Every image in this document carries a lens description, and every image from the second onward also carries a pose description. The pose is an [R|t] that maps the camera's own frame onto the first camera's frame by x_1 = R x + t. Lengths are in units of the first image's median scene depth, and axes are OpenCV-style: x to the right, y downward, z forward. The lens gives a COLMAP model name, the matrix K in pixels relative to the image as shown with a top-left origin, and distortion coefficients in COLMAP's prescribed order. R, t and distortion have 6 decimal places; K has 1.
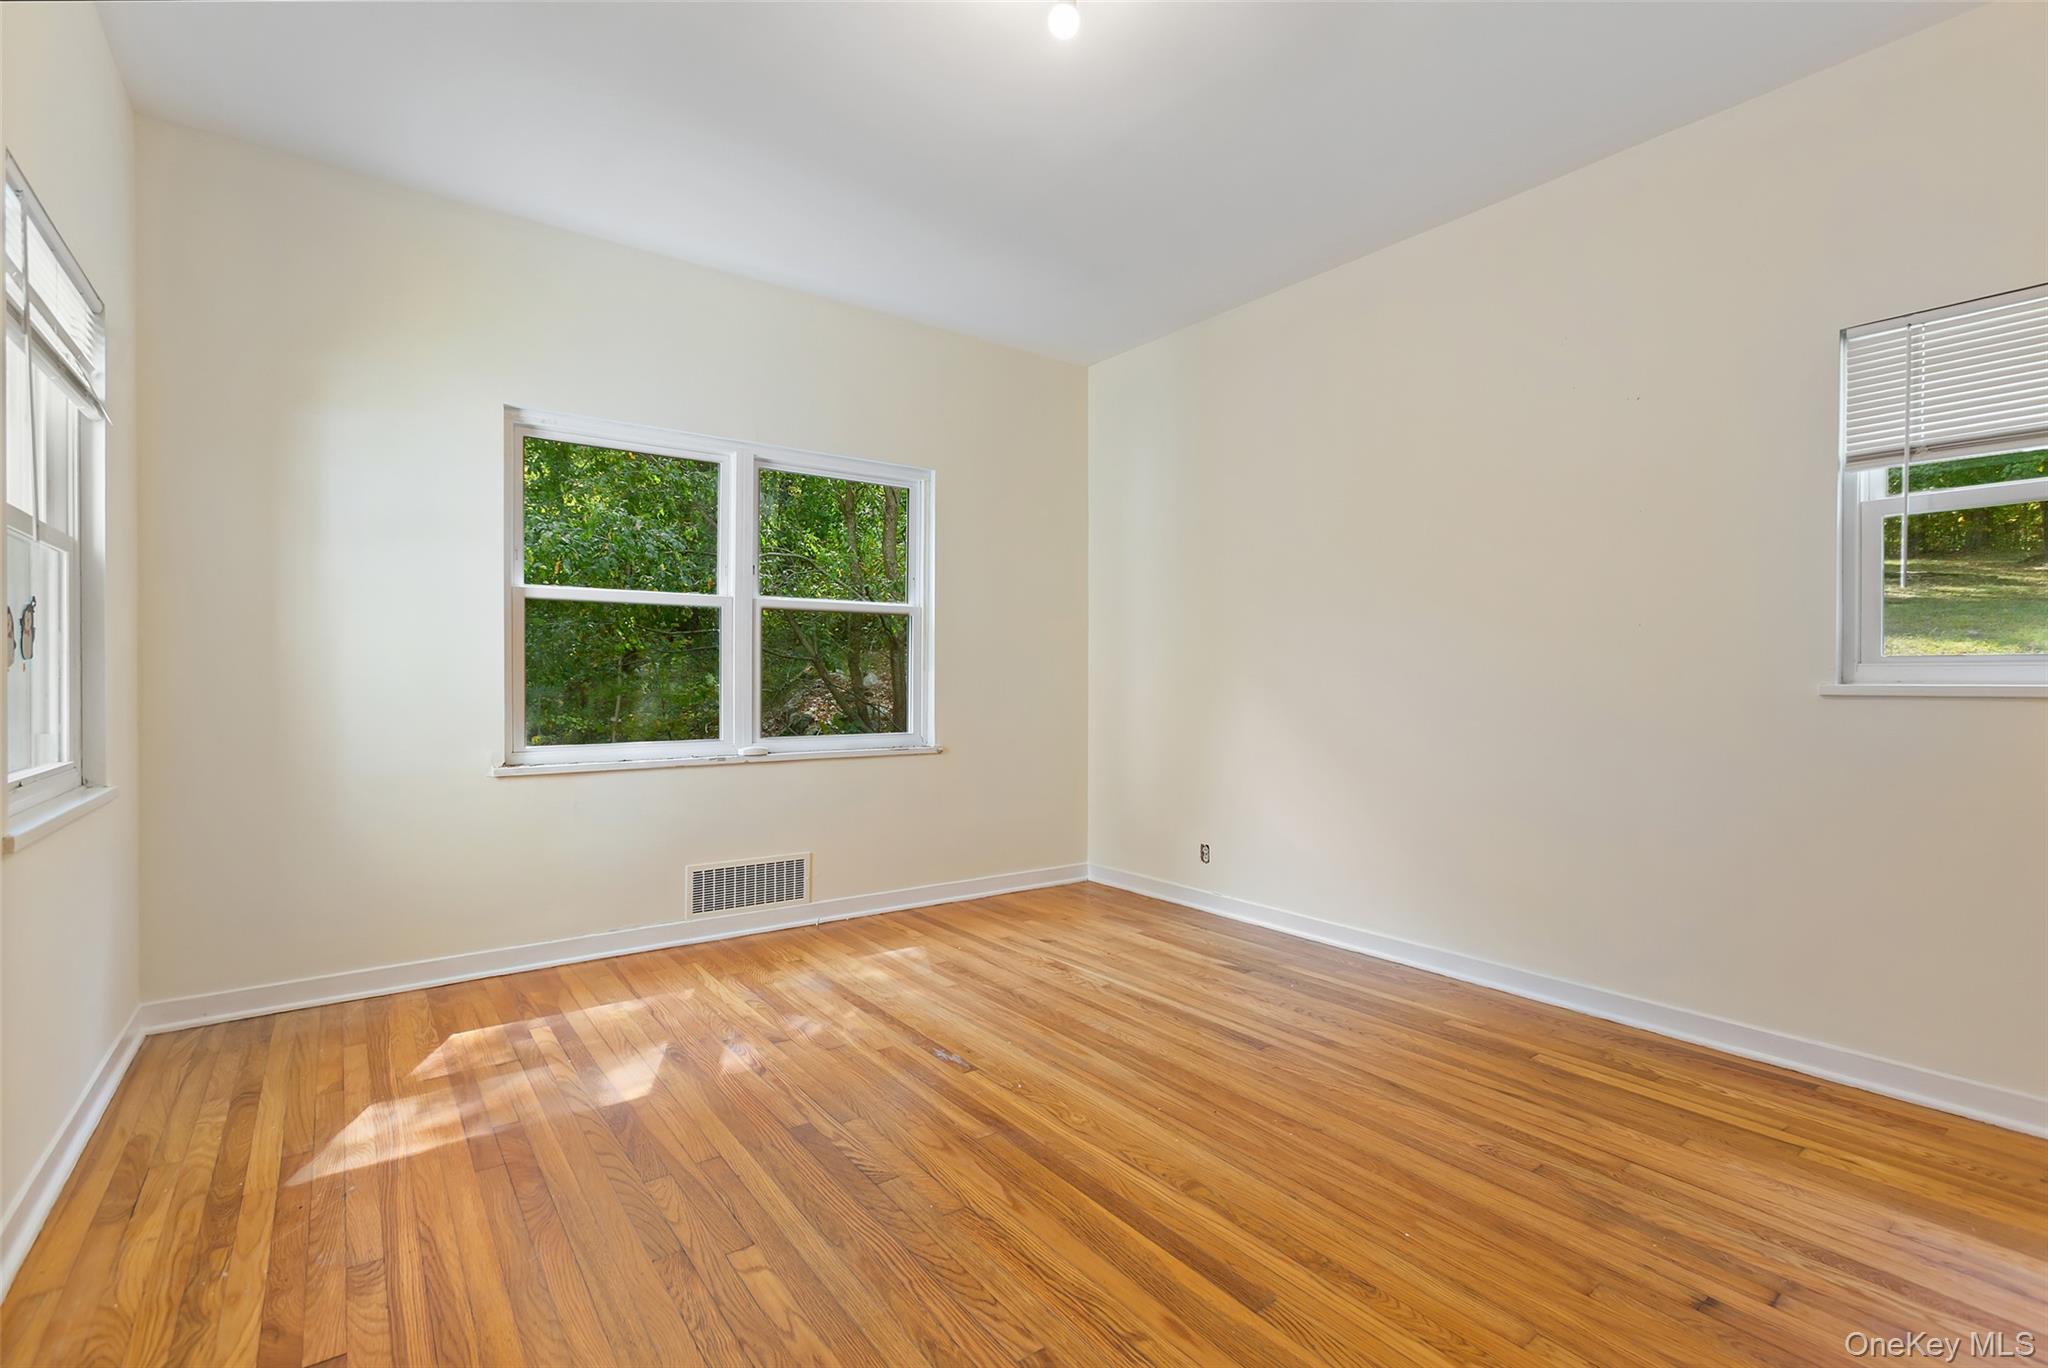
lens RADIAL K [[924.1, 0, 1024.0], [0, 924.1, 684.0], [0, 0, 1]] dist [0.000493, 0.000783]
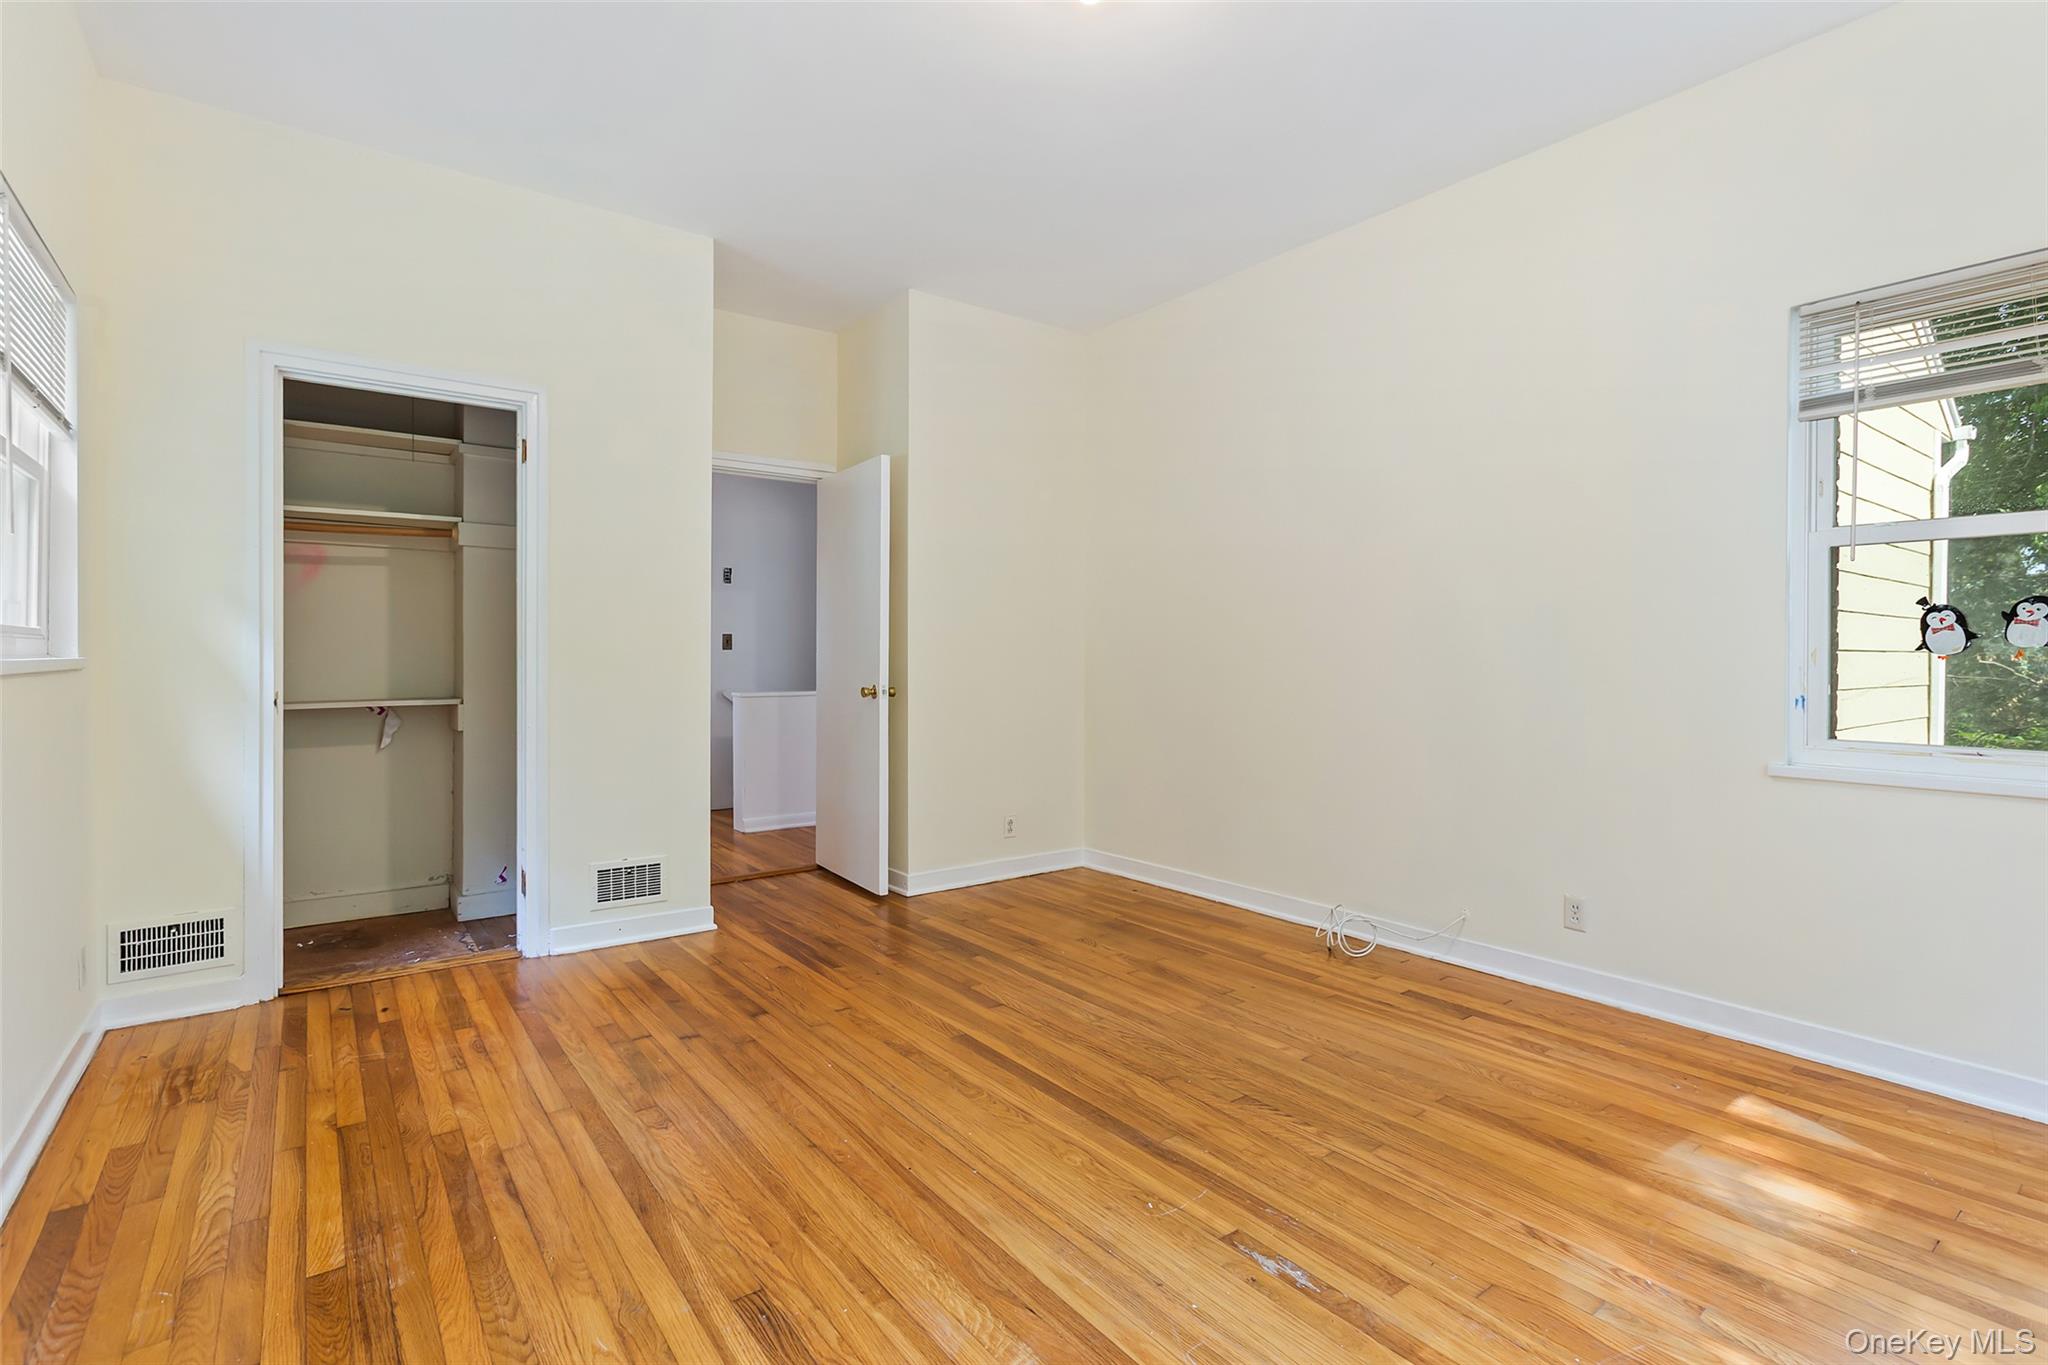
lens RADIAL K [[961.8, 0, 1024.0], [0, 961.8, 682.5], [0, 0, 1]] dist [-0.024916, 0.019247]
pose [[-0.999951, -0.005255, -0.008413, 0.105269], [-0.005551, 0.999356, 0.035459, -0.013903], [0.008222, 0.035504, -0.999336, 1.744823]]
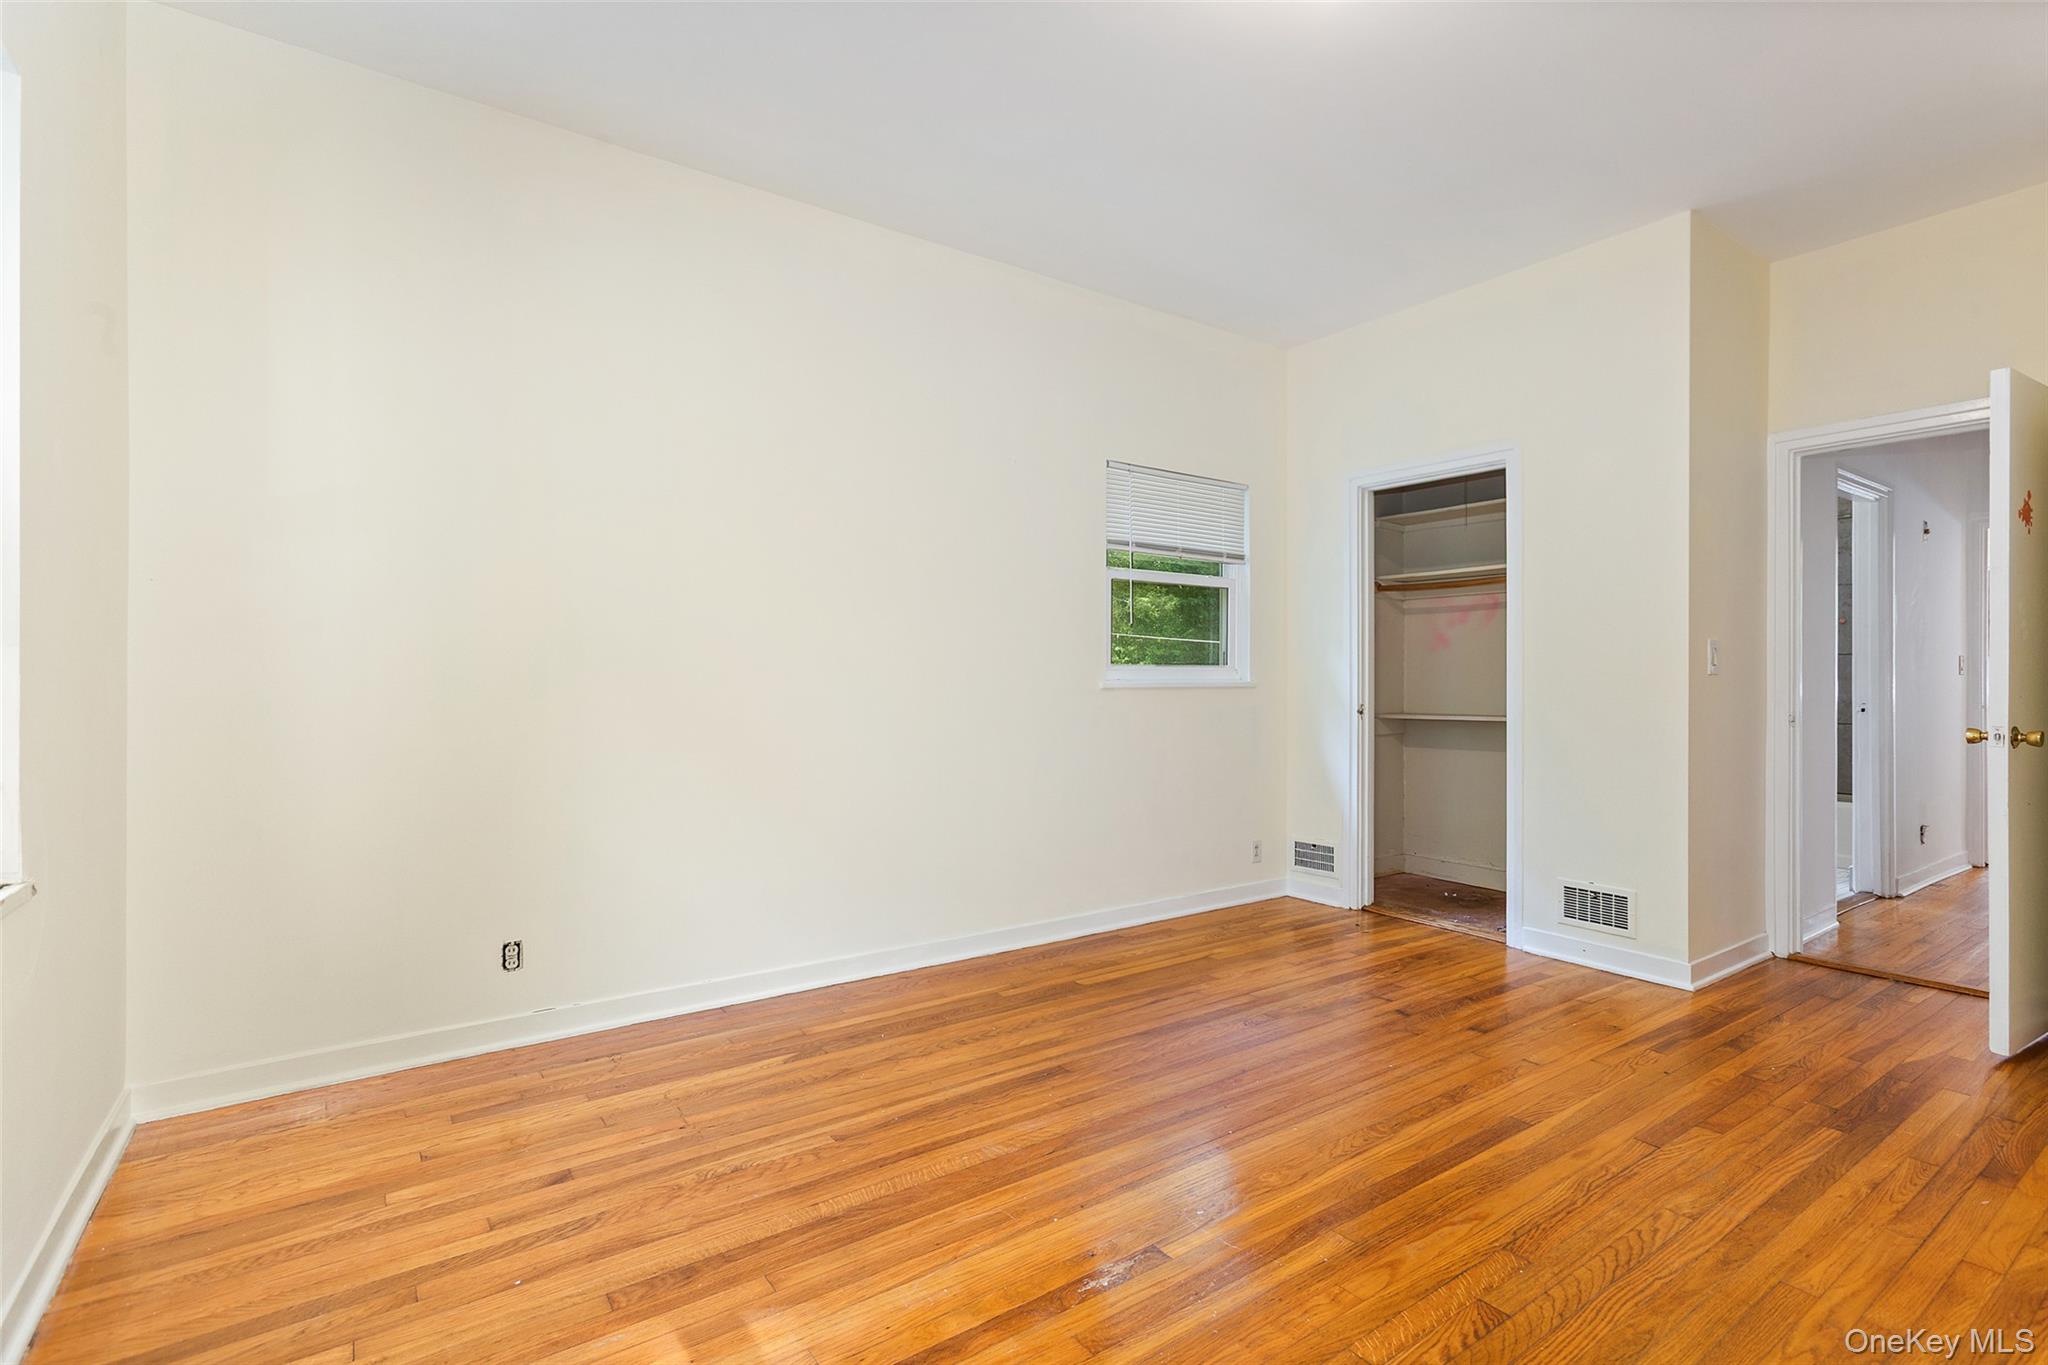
lens RADIAL K [[961.8, 0, 1024.0], [0, 961.8, 682.5], [0, 0, 1]] dist [-0.024916, 0.019247]
pose [[0.025214, -0.005600, 0.999666, -0.792593], [0.006284, 0.999965, 0.005443, -0.009642], [-0.999662, 0.006145, 0.025248, 1.116742]]
